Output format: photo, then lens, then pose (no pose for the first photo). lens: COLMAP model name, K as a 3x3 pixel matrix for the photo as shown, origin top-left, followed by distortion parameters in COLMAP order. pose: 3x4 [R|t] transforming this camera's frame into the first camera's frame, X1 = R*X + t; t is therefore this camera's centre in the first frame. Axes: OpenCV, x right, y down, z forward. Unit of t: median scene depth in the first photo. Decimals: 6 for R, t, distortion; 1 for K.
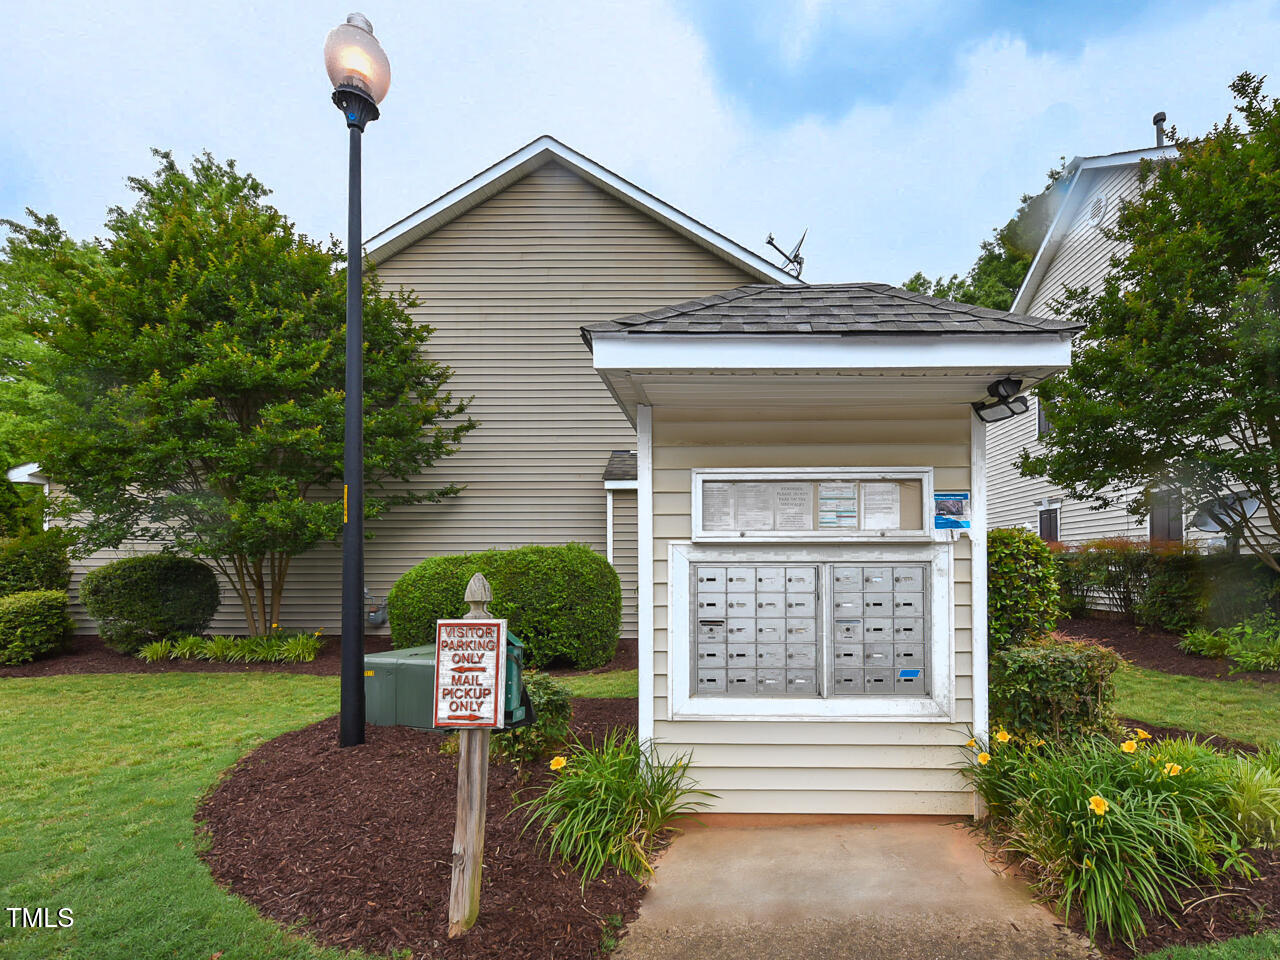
lens RADIAL K [[574.3, 0, 641.0], [0, 574.3, 559.0], [0, 0, 1]] dist [0.003019, 0.000985]
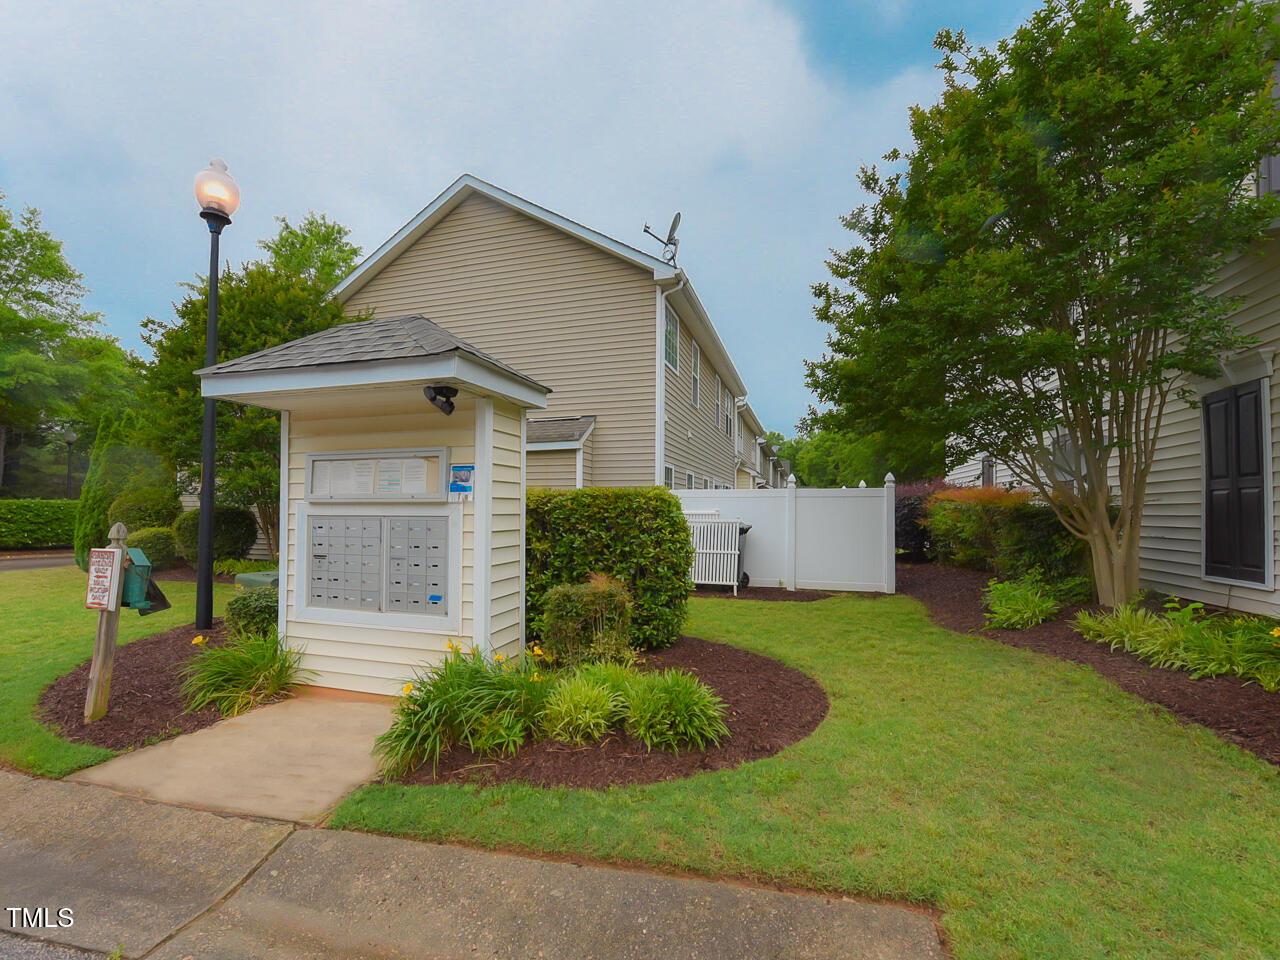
lens RADIAL K [[549.9, 0, 640.0], [0, 549.9, 498.5], [0, 0, 1]] dist [0.000773, -0.000105]
pose [[0.957869, -0.001699, -0.287201, 1.308877], [0.000033, 0.999983, -0.005806, -0.030167], [0.287207, 0.005552, 0.957853, -0.114994]]
